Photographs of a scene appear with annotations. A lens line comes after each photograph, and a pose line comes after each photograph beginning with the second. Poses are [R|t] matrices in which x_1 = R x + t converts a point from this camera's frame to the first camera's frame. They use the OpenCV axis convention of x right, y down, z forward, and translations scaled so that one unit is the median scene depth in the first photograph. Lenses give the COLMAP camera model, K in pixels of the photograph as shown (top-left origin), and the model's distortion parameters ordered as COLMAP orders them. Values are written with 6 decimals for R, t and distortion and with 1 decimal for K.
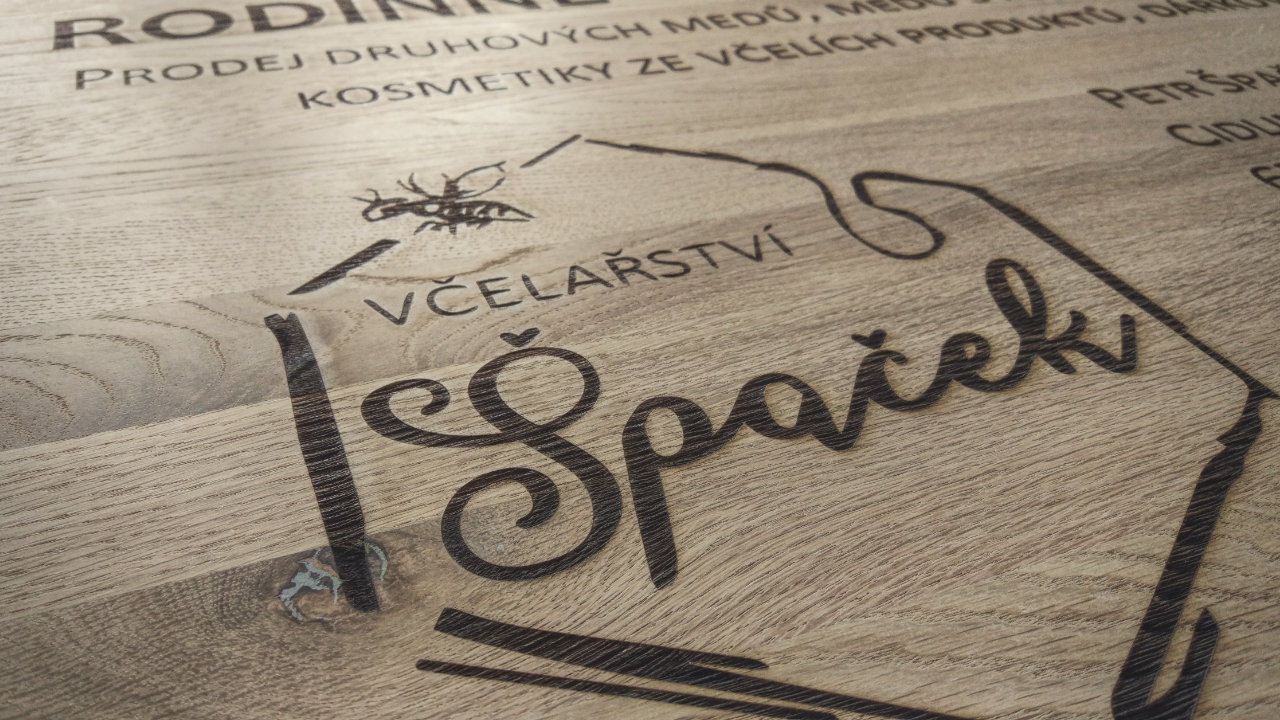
lens RADIAL K [[1076.7, 0, 640.0], [0, 1076.7, 360.0], [0, 0, 1]] dist [0.120771, -0.198259]
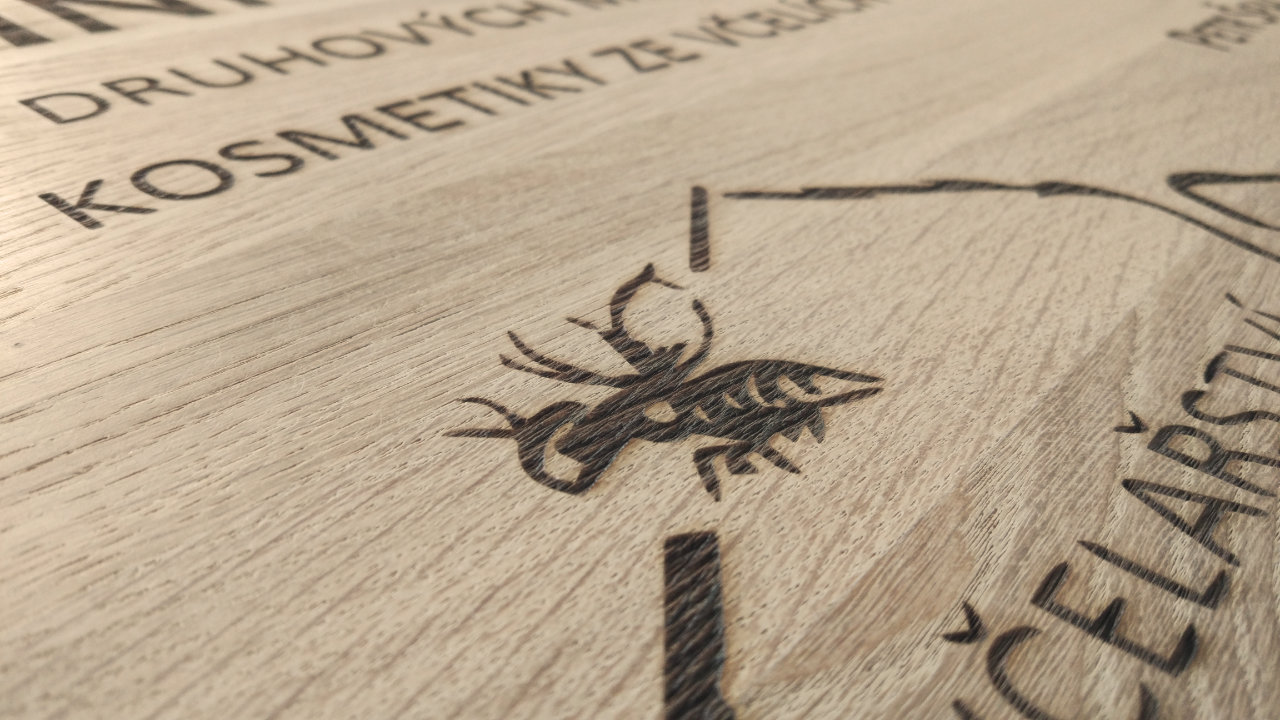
lens RADIAL K [[1223.0, 0, 640.0], [0, 1223.0, 360.0], [0, 0, 1]] dist [-0.001144, -0.012100]
pose [[0.894878, -0.202967, 0.397488, -0.378521], [0.227018, 0.973792, -0.013850, -0.159484], [-0.384260, 0.102631, 0.917503, 0.629873]]
